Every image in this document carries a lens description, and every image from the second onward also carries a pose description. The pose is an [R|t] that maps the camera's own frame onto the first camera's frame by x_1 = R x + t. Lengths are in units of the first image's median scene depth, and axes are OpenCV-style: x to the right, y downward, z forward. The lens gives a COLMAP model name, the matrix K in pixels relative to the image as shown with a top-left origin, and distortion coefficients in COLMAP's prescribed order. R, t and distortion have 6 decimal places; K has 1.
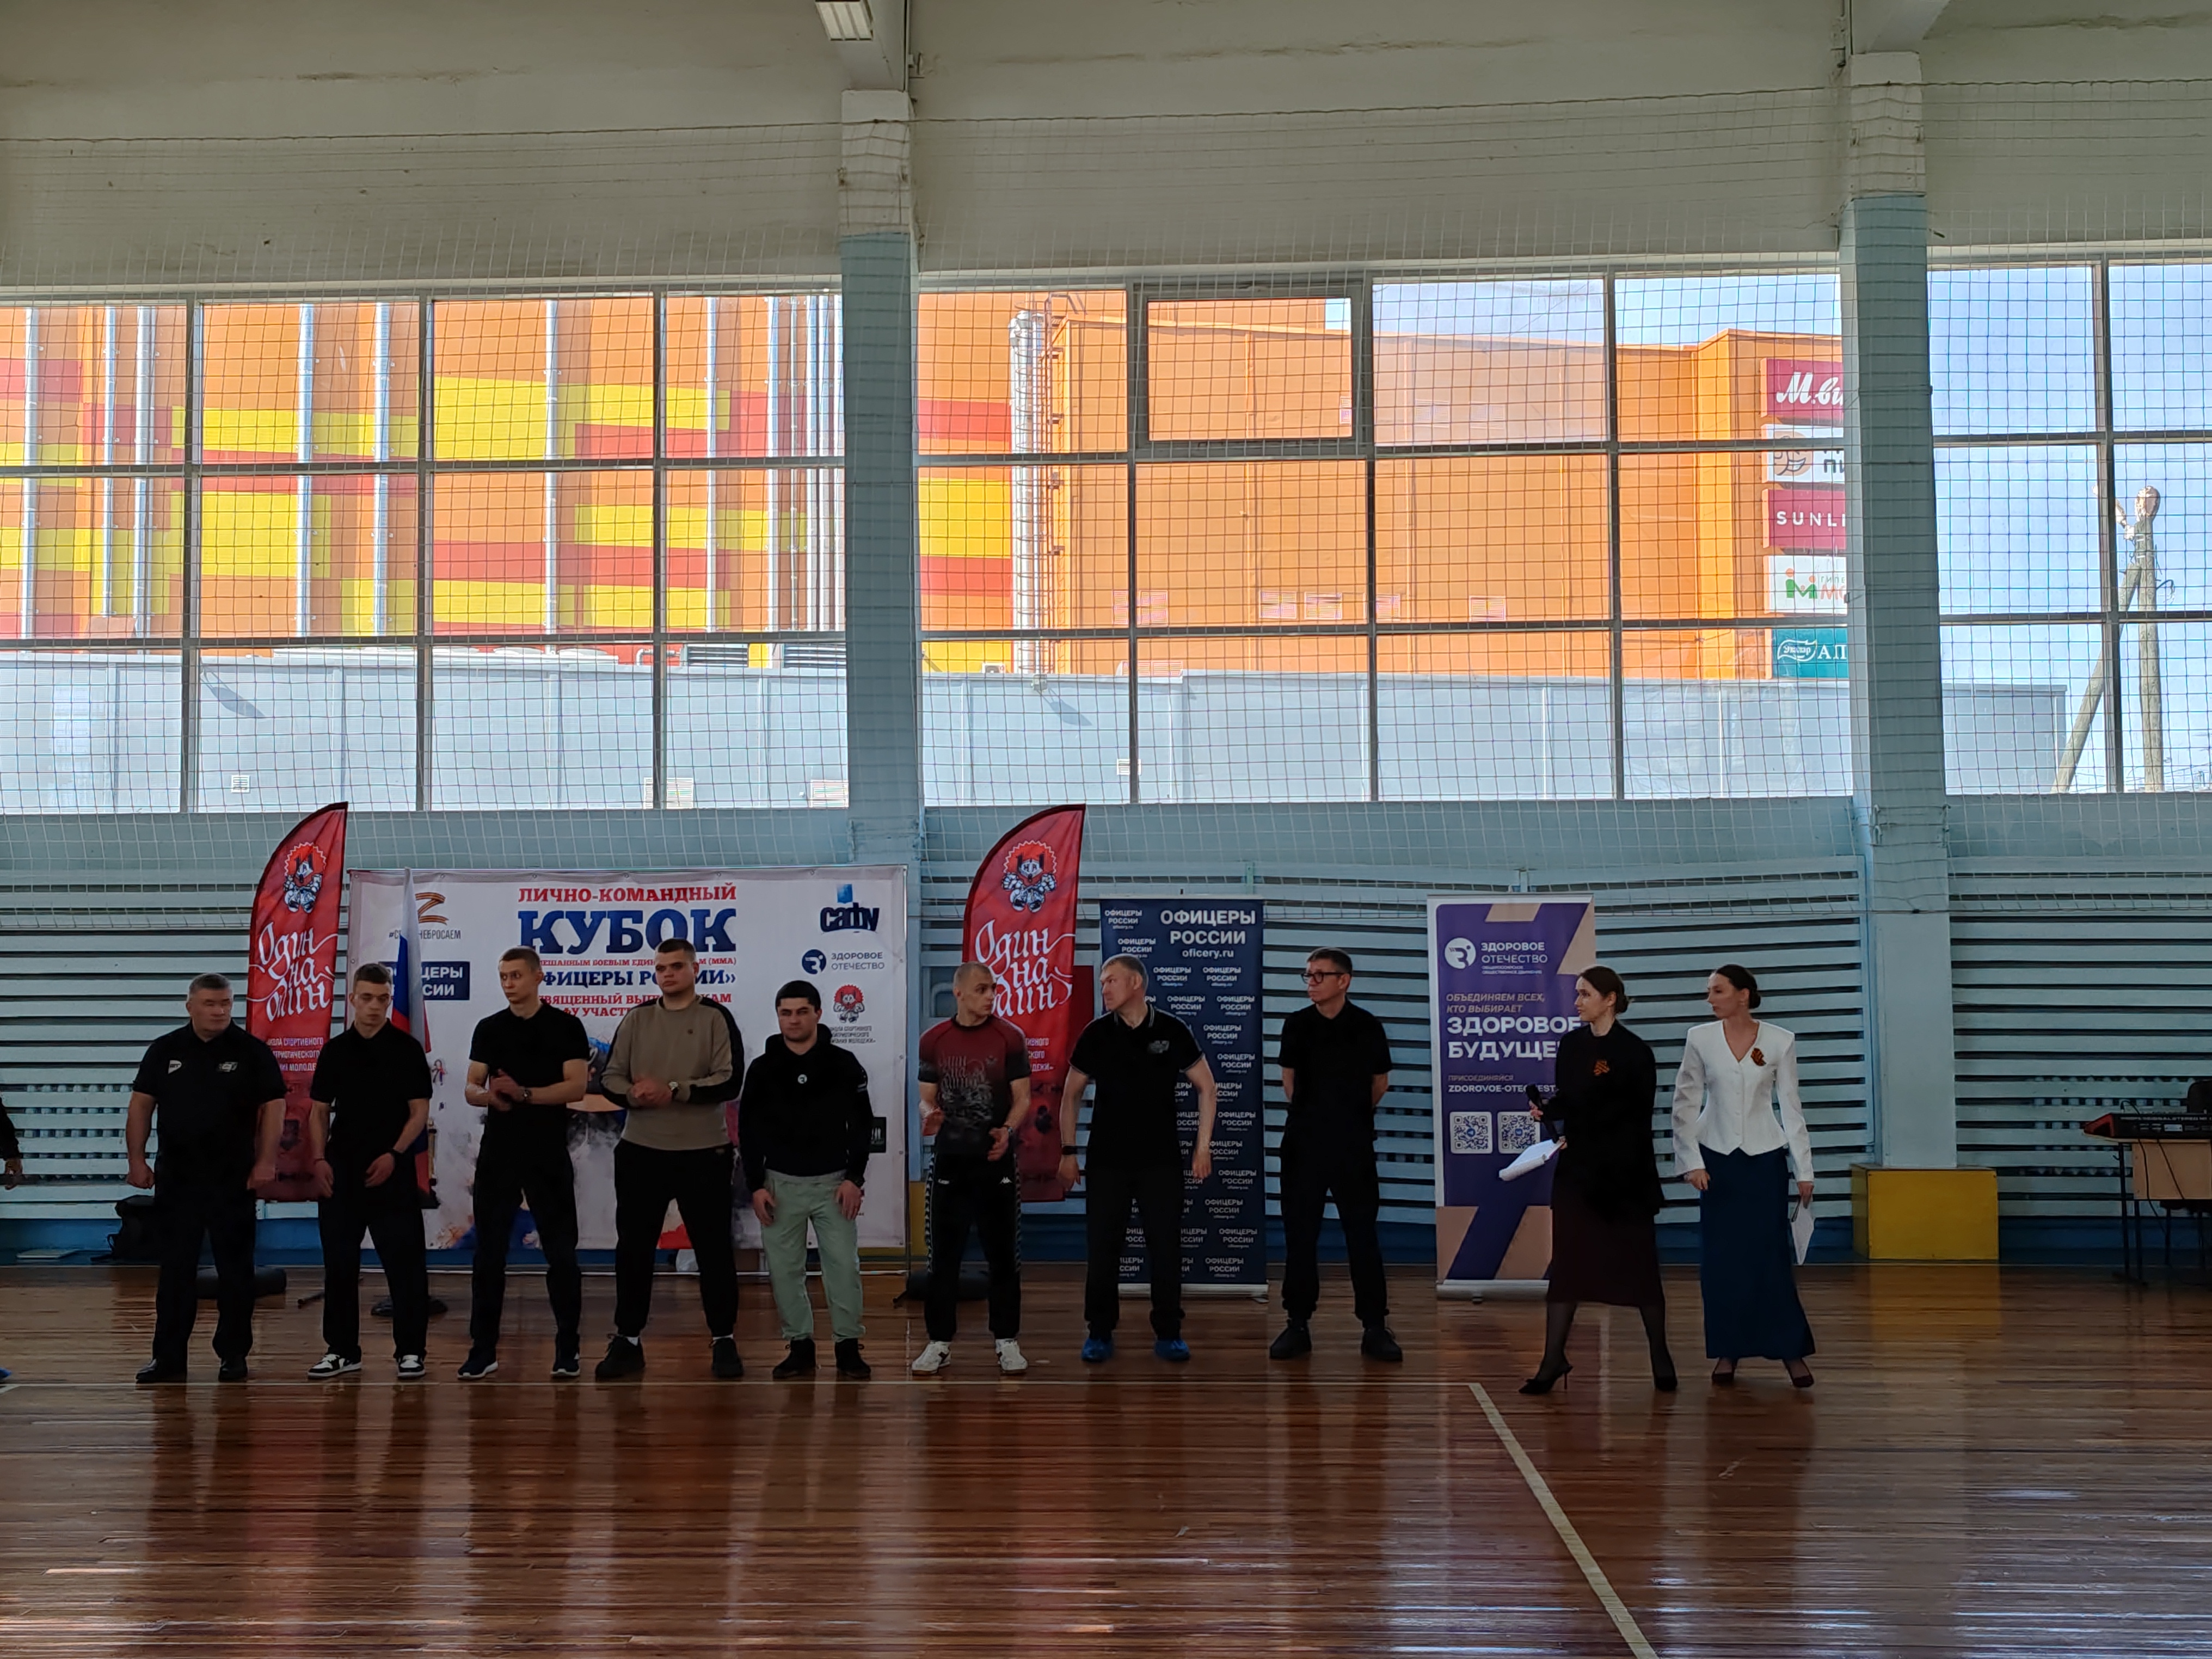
lens RADIAL K [[2329.4, 0, 1114.7], [0, 2329.4, 827.1], [0, 0, 1]] dist [0.062780, 0.000000]
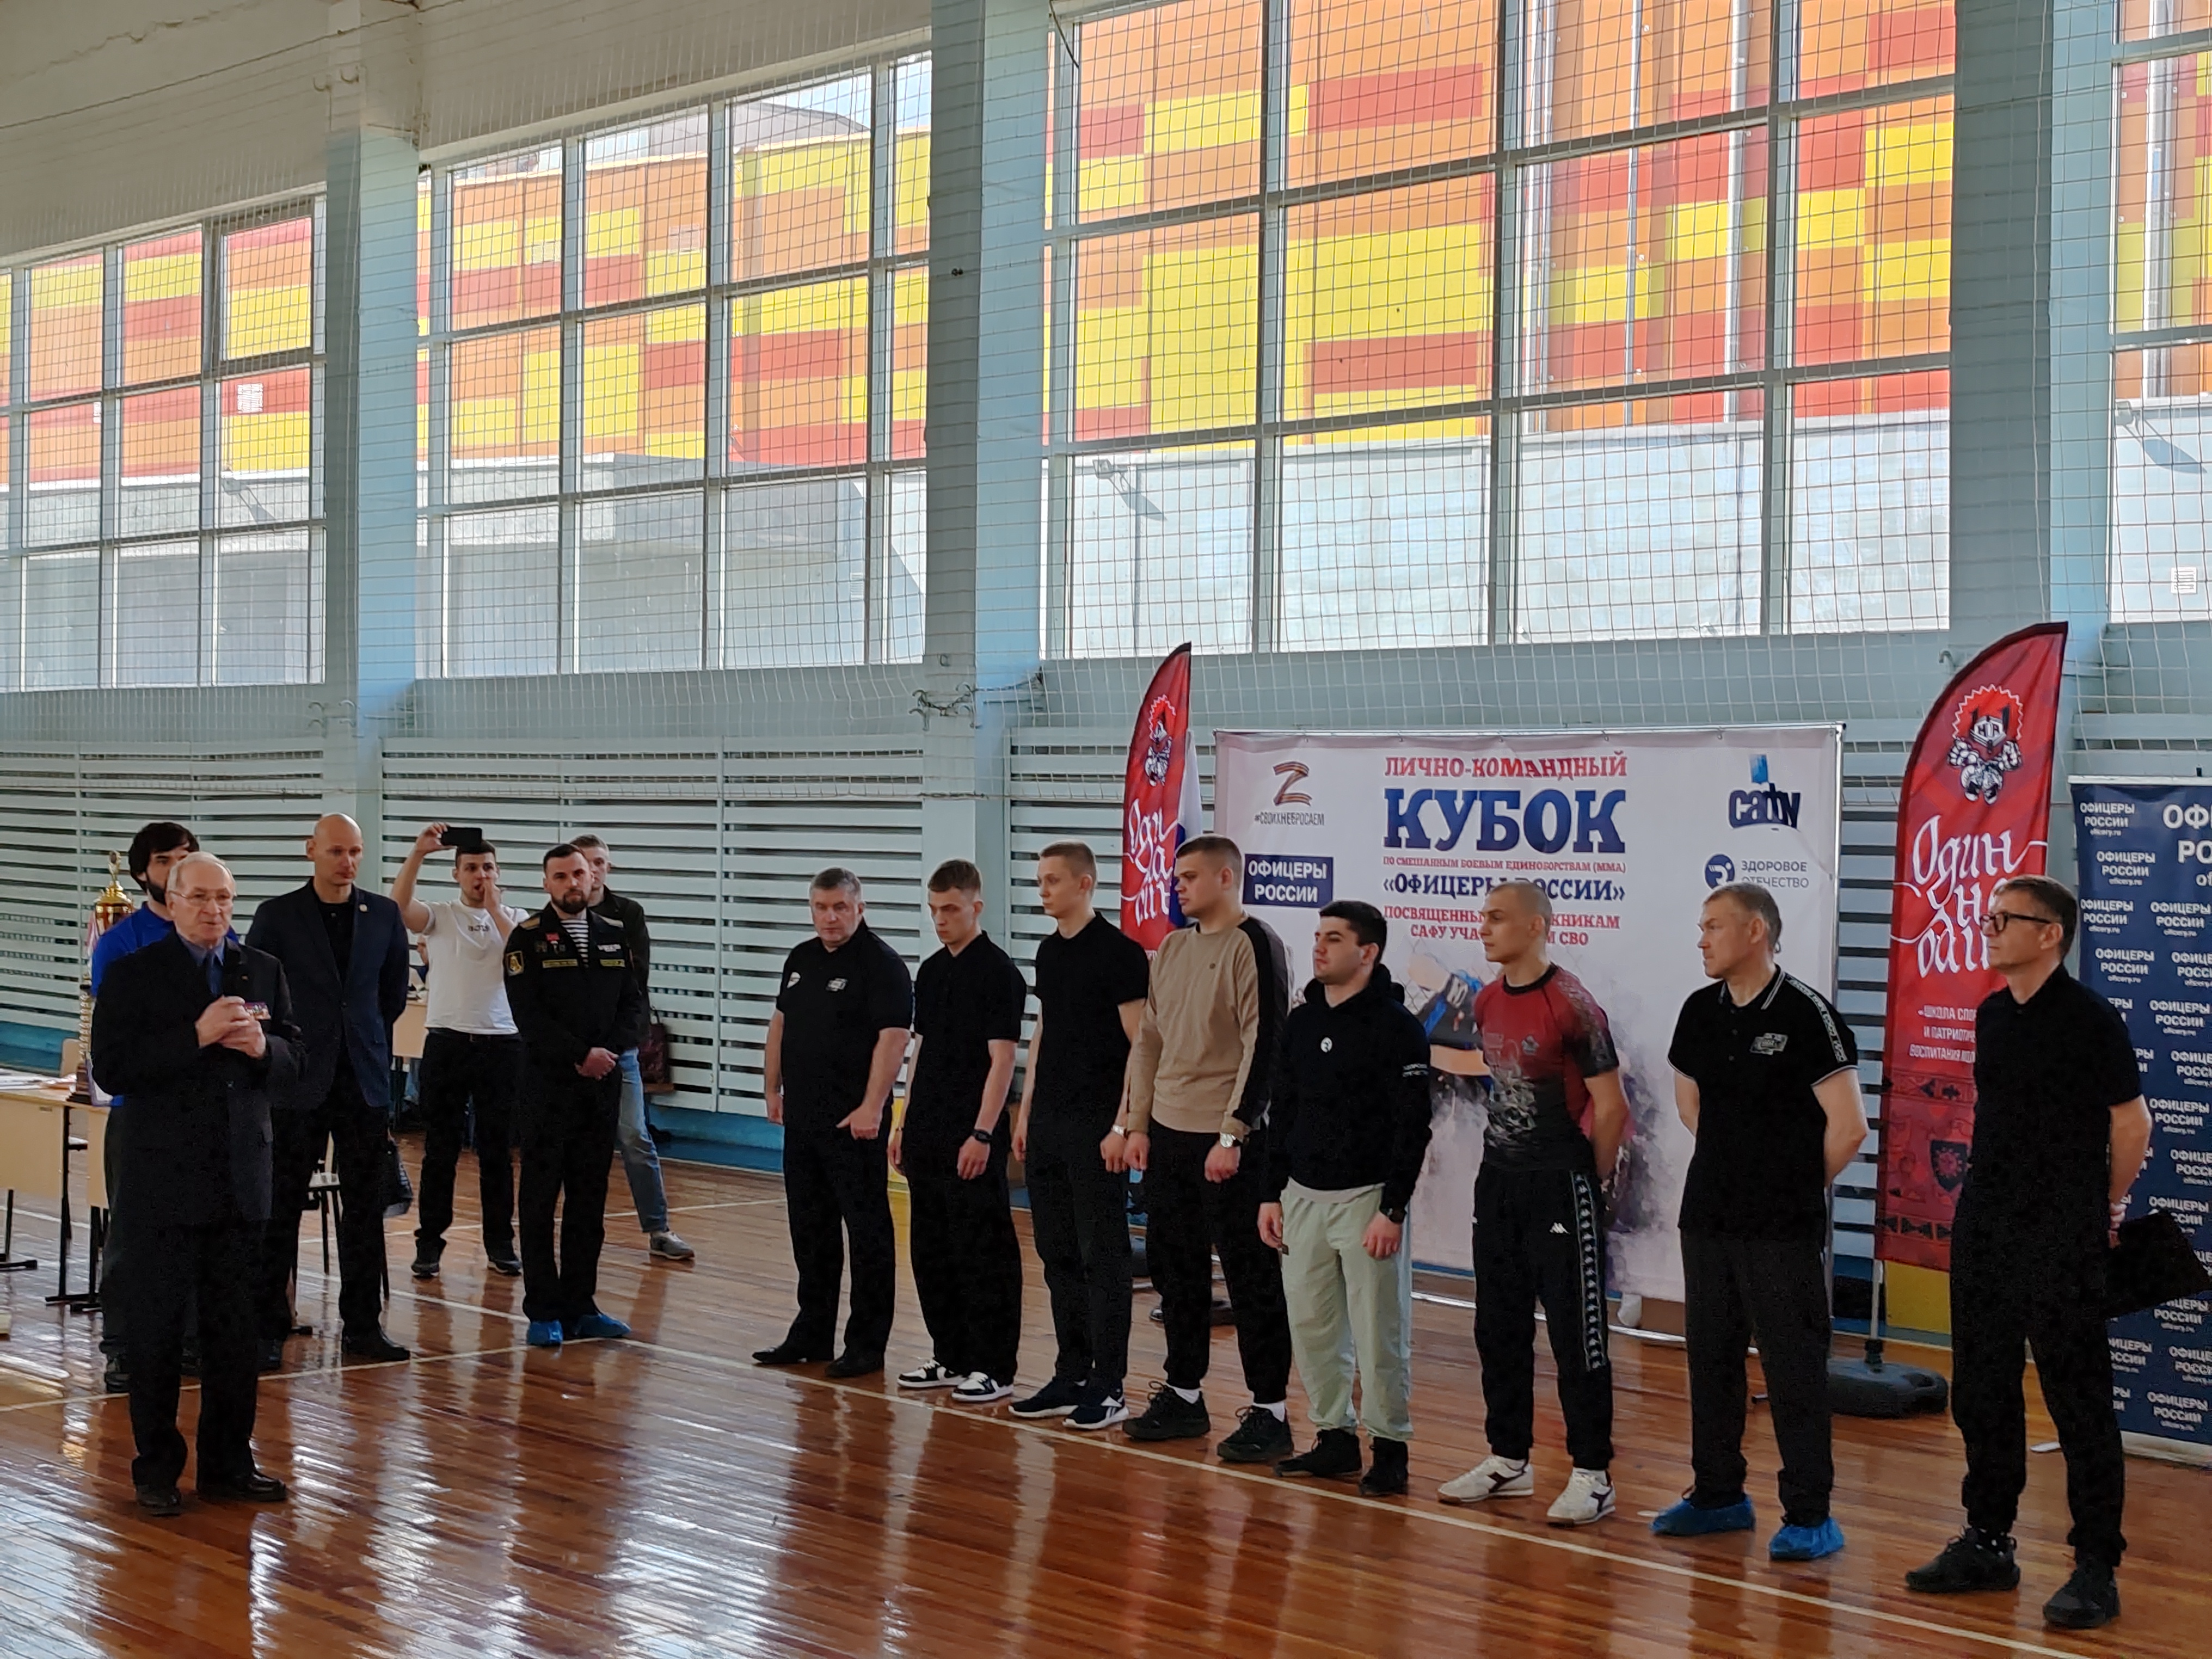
lens RADIAL K [[3361.8, 0, 1116.9], [0, 3361.8, 831.2], [0, 0, 1]] dist [0.051209, 0.000000]
pose [[0.723550, 0.022302, -0.689911, 0.400733], [0.019065, 0.998451, 0.052271, -0.006519], [0.690008, -0.050974, 0.722004, 0.202162]]
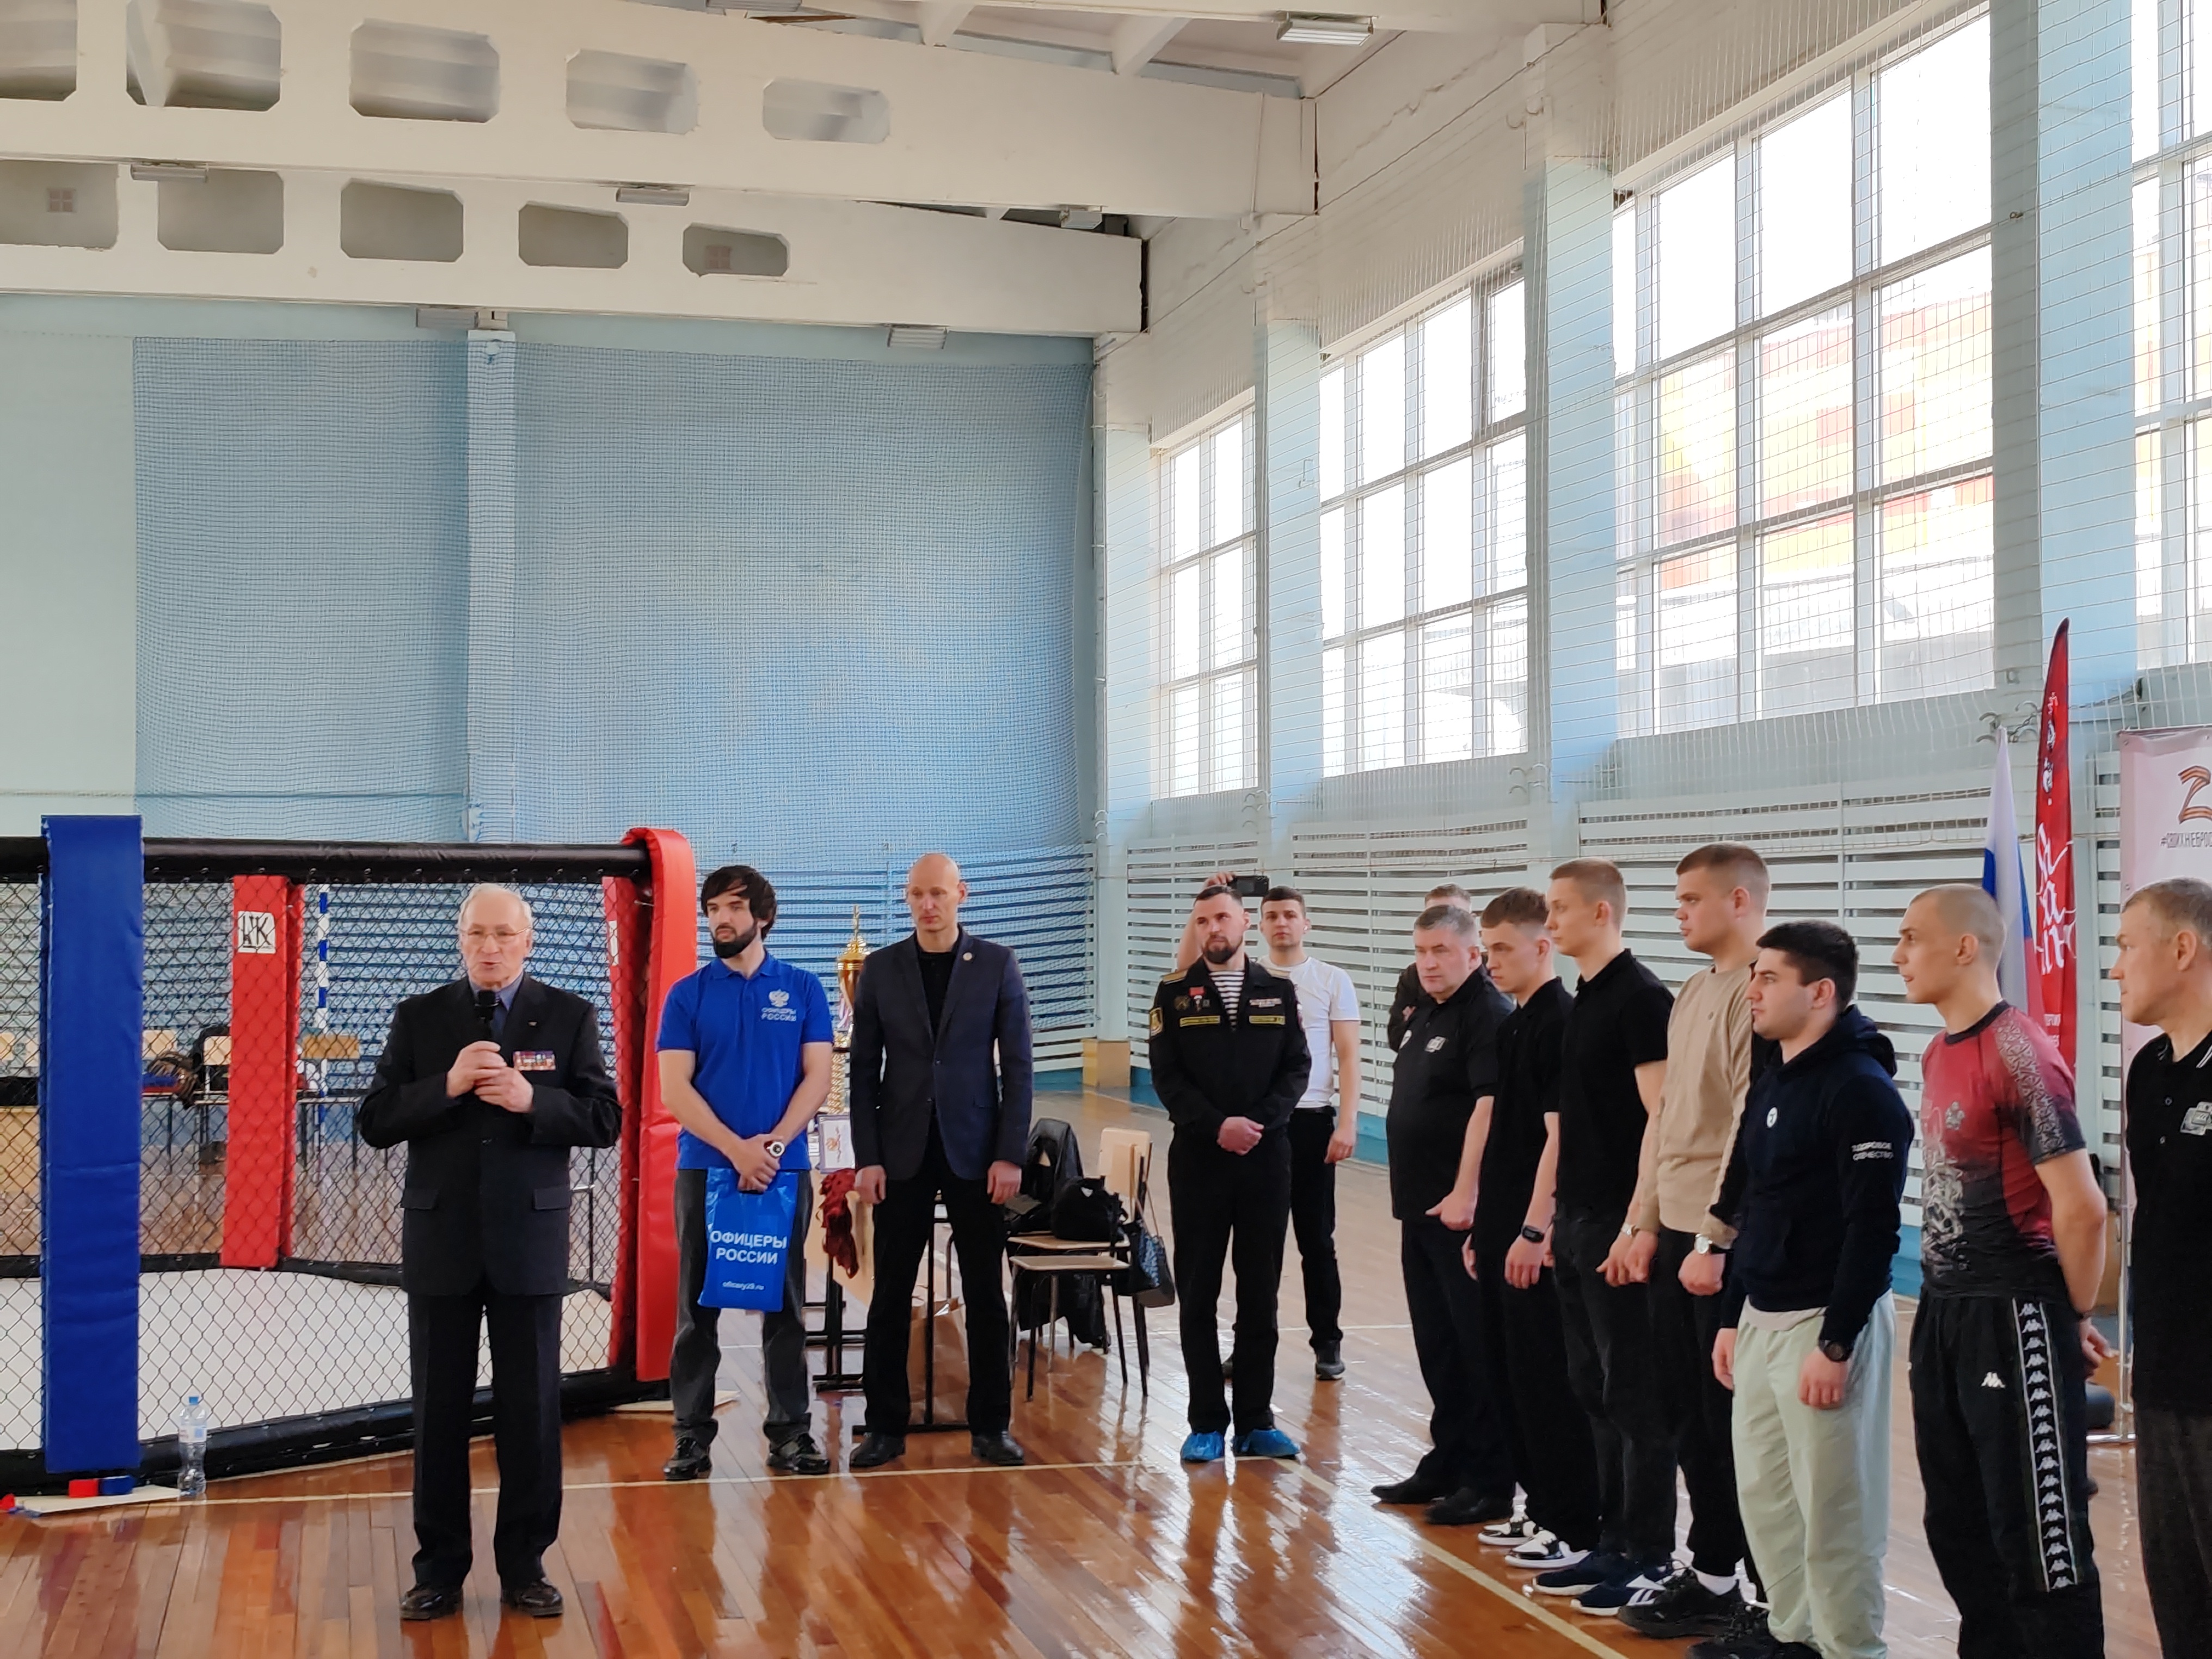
lens RADIAL K [[3361.8, 0, 1094.9], [0, 3361.8, 790.9], [0, 0, 1]] dist [0.051209, 0.000000]
pose [[0.269392, -0.026484, -0.962666, 0.427306], [0.056668, 0.998326, -0.011607, 0.028715], [0.961362, -0.051425, 0.270442, 0.529383]]
